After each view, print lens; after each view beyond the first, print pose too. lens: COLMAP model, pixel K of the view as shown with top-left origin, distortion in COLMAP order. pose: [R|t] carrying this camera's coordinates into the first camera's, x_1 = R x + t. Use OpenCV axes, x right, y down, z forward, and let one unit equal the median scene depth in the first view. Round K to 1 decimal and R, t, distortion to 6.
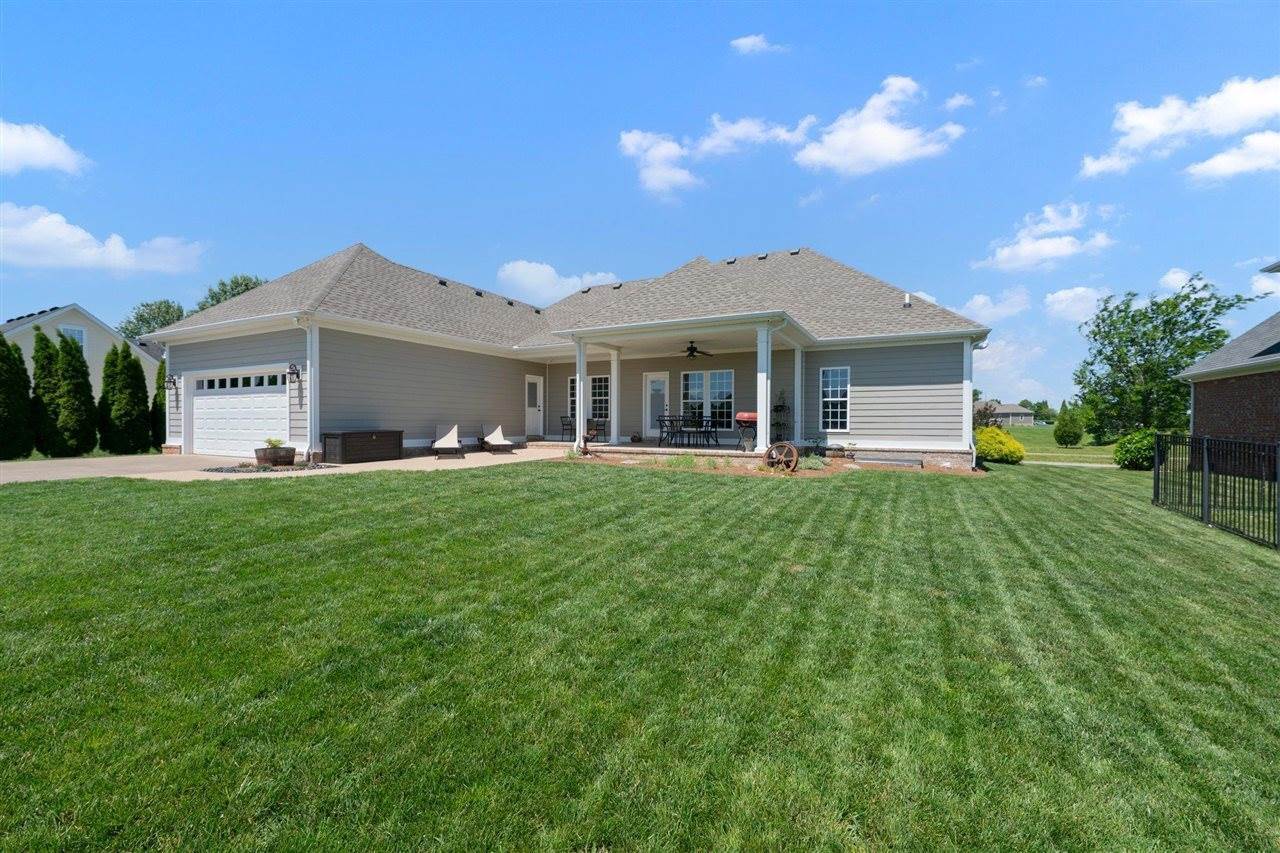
lens RADIAL K [[505.1, 0, 640.5], [0, 505.1, 423.1], [0, 0, 1]] dist [-0.002824, -0.000116]
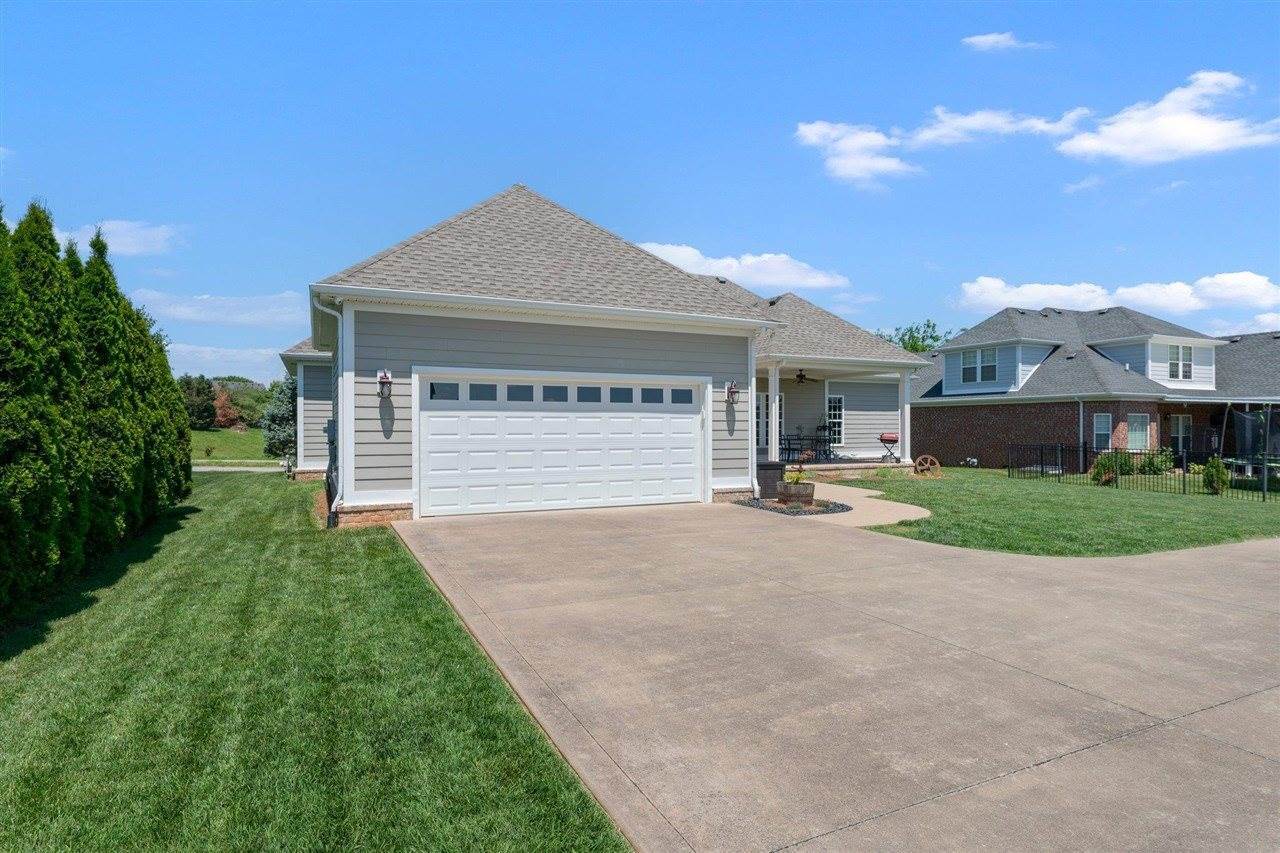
lens RADIAL K [[655.6, 0, 630.9], [0, 655.6, 429.7], [0, 0, 1]] dist [0.001562, -0.000800]
pose [[0.628145, -0.006658, 0.778068, -1.240385], [0.007147, 0.999971, 0.002787, -0.032341], [-0.778064, 0.003810, 0.628174, 0.364972]]
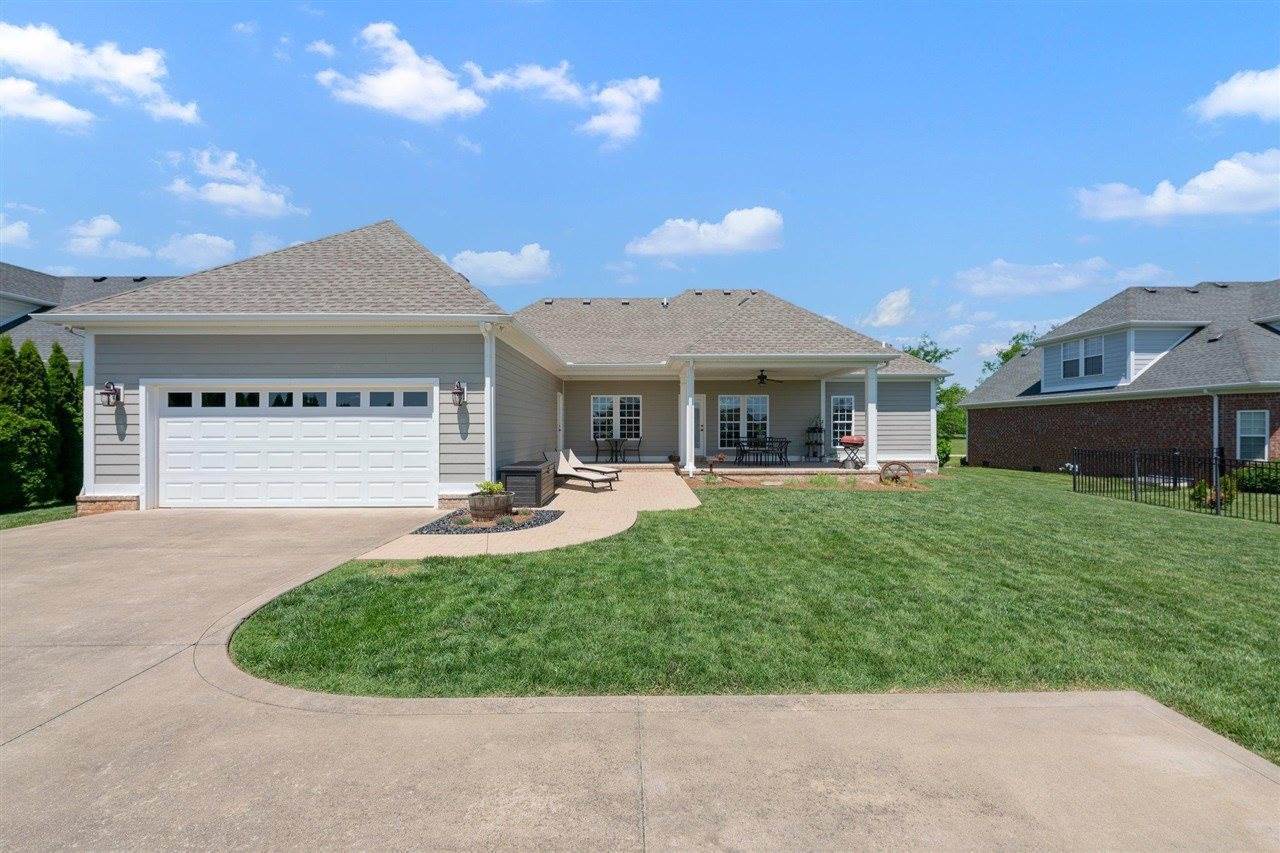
lens RADIAL K [[484.9, 0, 641.7], [0, 484.9, 427.8], [0, 0, 1]] dist [0.000864, 0.000456]
pose [[0.888924, -0.004752, 0.458030, -0.602211], [0.007343, 0.999966, -0.003877, -0.031716], [-0.457996, 0.006809, 0.888928, 0.172098]]
